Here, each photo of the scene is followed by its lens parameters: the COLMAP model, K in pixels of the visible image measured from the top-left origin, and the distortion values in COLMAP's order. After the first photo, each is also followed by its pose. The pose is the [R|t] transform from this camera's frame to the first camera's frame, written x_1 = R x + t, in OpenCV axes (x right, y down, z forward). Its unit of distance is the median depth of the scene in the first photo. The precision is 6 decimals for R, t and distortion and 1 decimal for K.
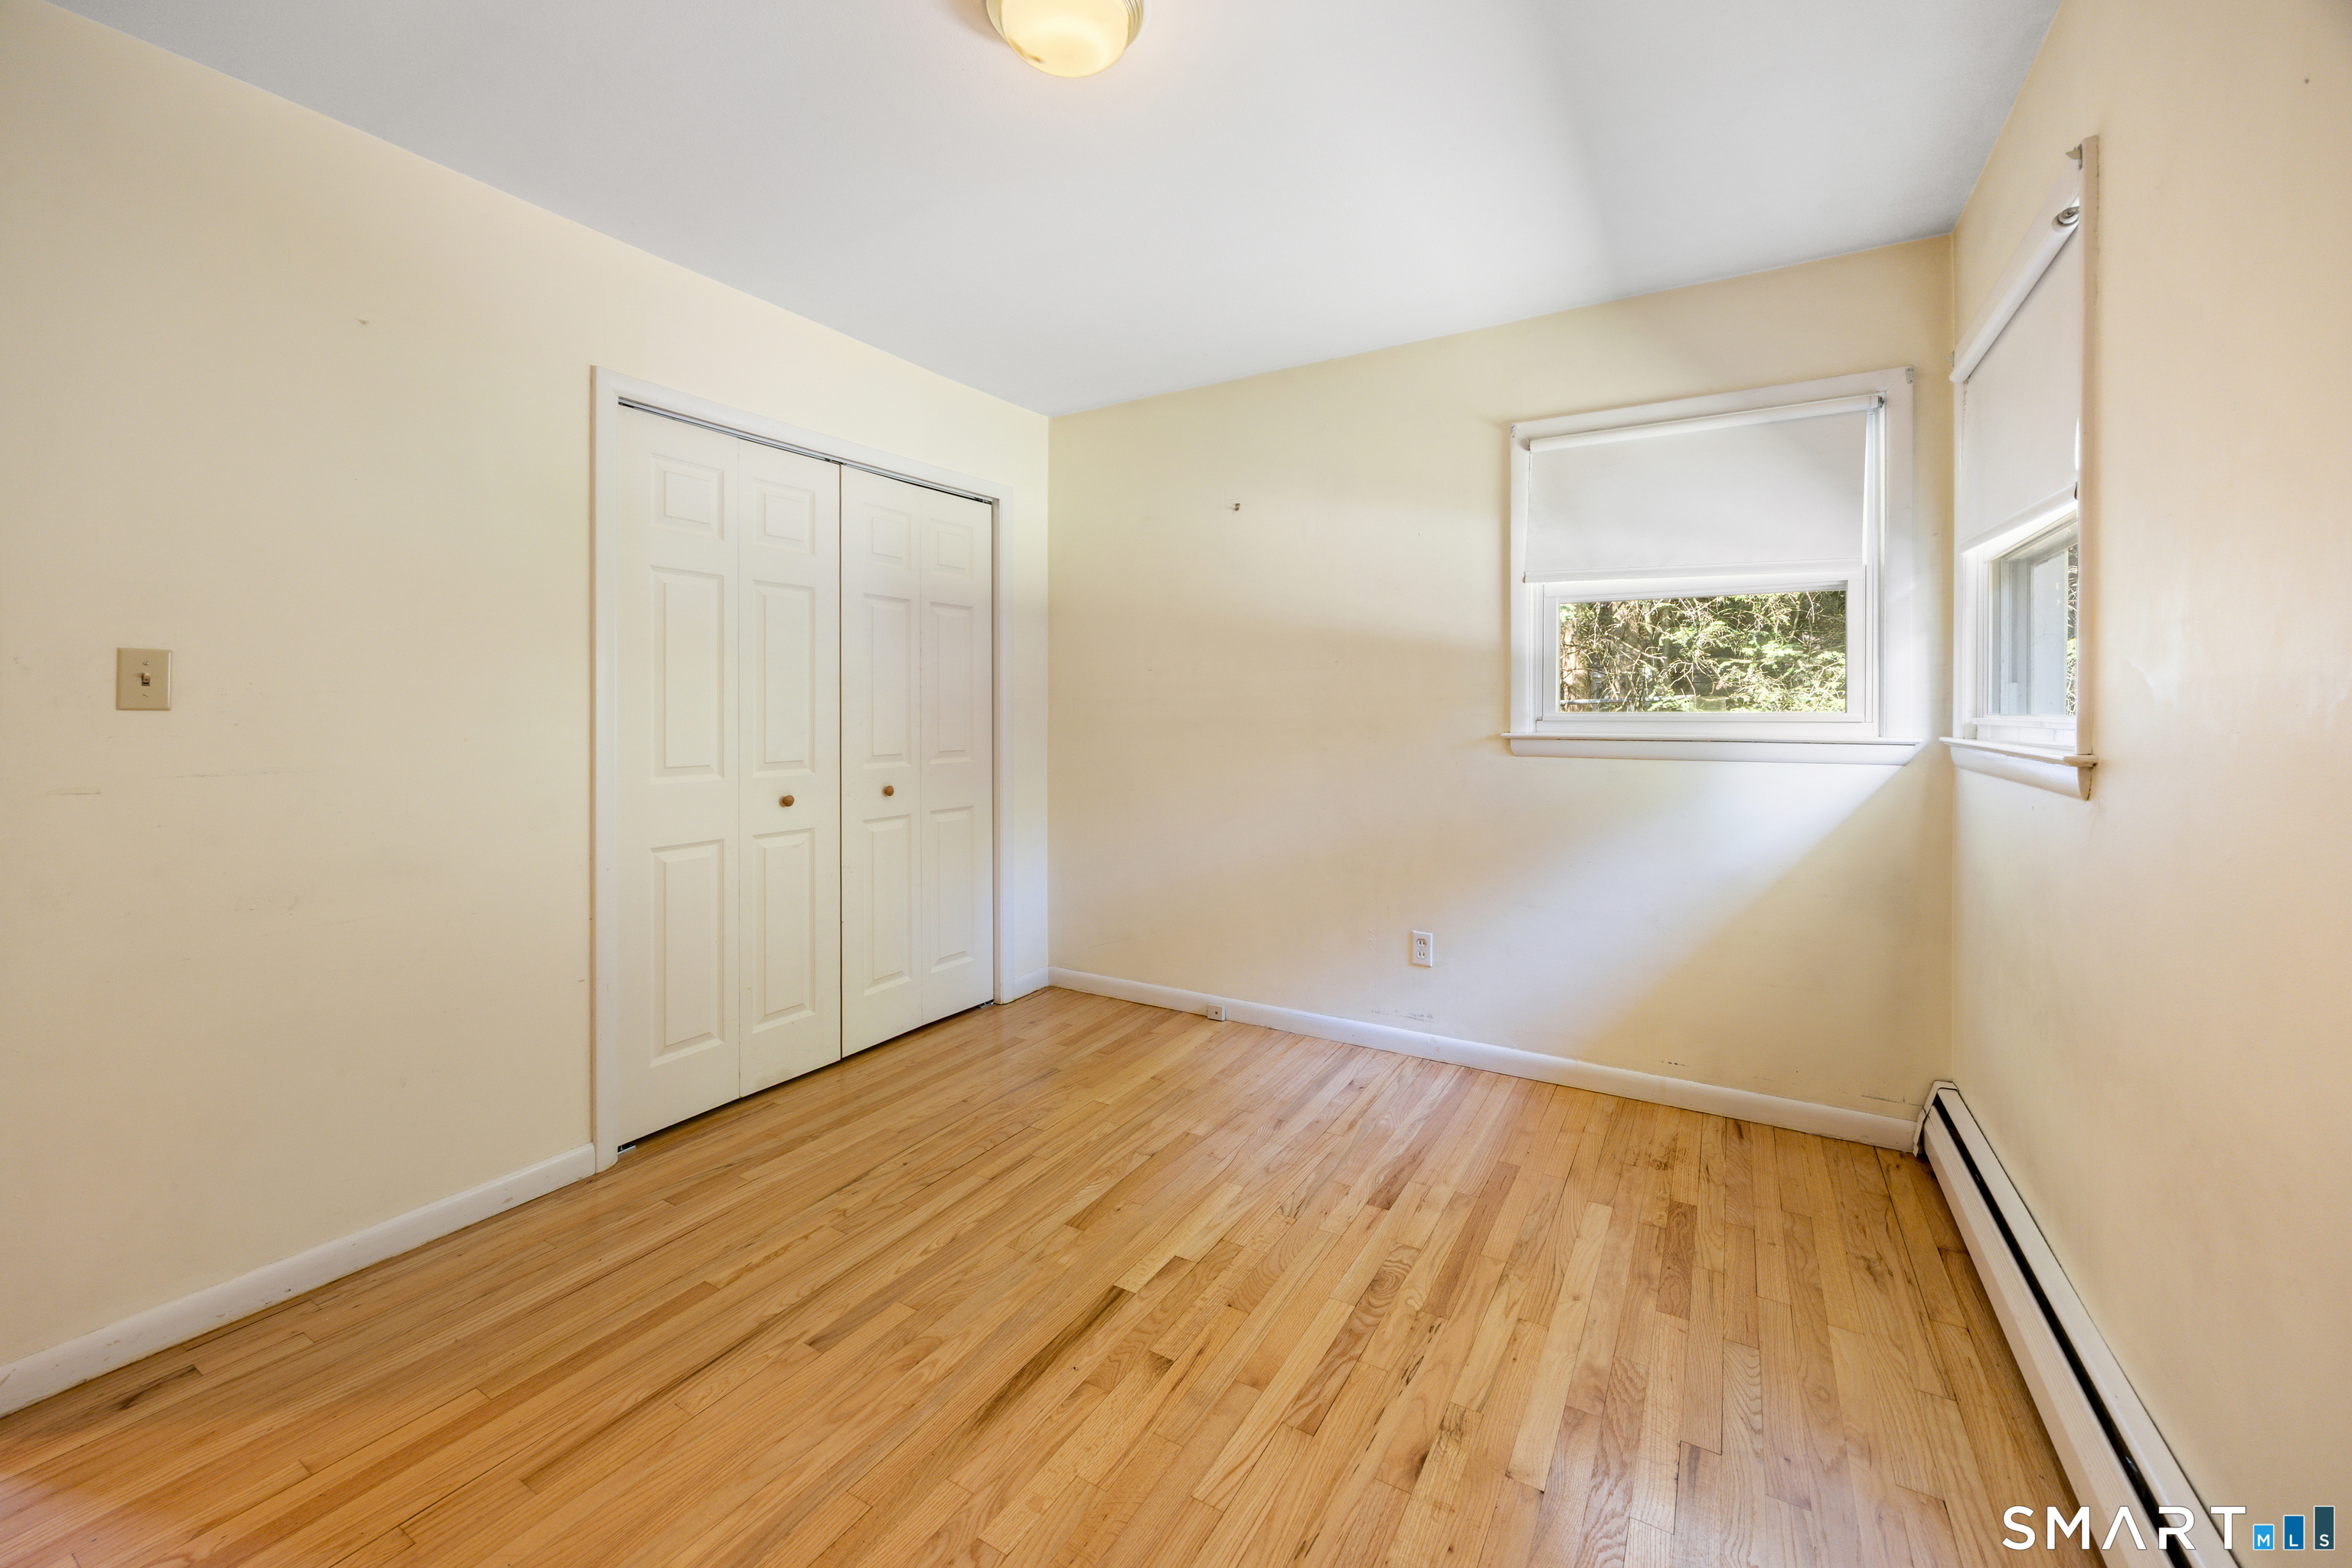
lens RADIAL K [[920.5, 0, 1172.3], [0, 920.5, 716.3], [0, 0, 1]] dist [-0.002307, -0.000407]
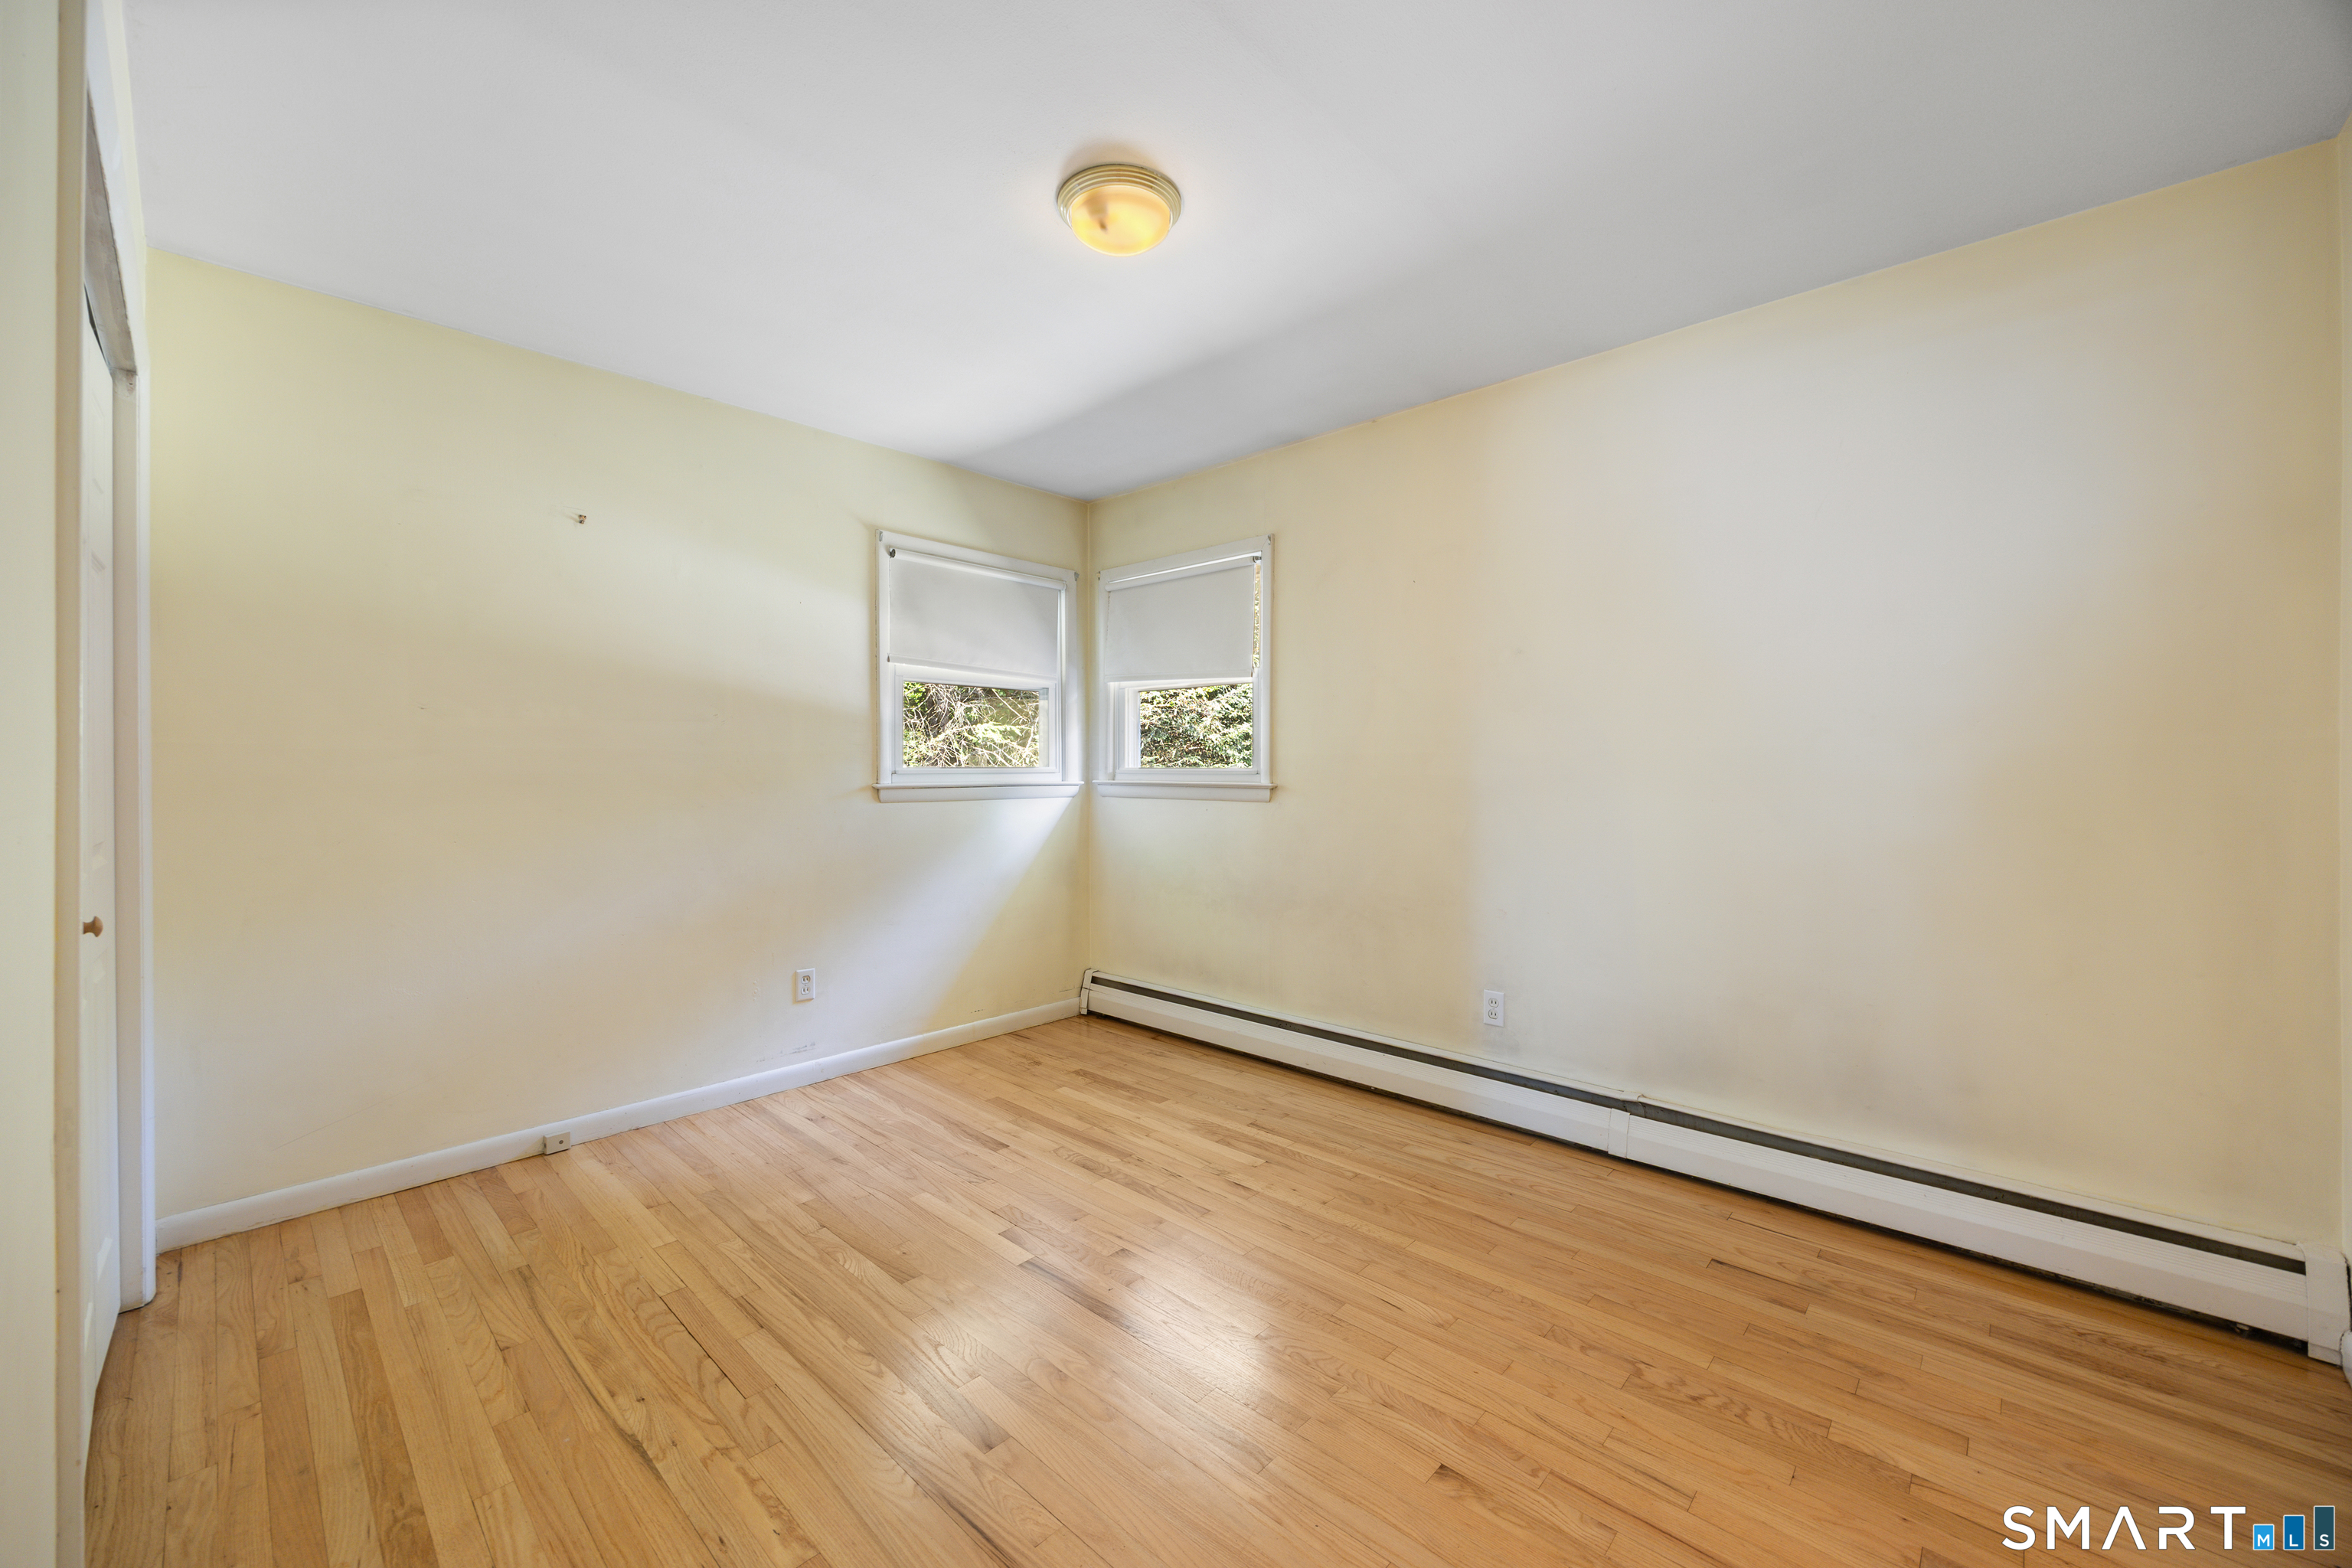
lens RADIAL K [[927.3, 0, 1172.8], [0, 927.3, 760.1], [0, 0, 1]] dist [-0.000174, 0.000095]
pose [[0.208871, 0.006694, 0.977920, -0.851917], [0.004678, 0.999958, -0.007844, -0.002113], [-0.977932, 0.006213, 0.208831, 0.413809]]
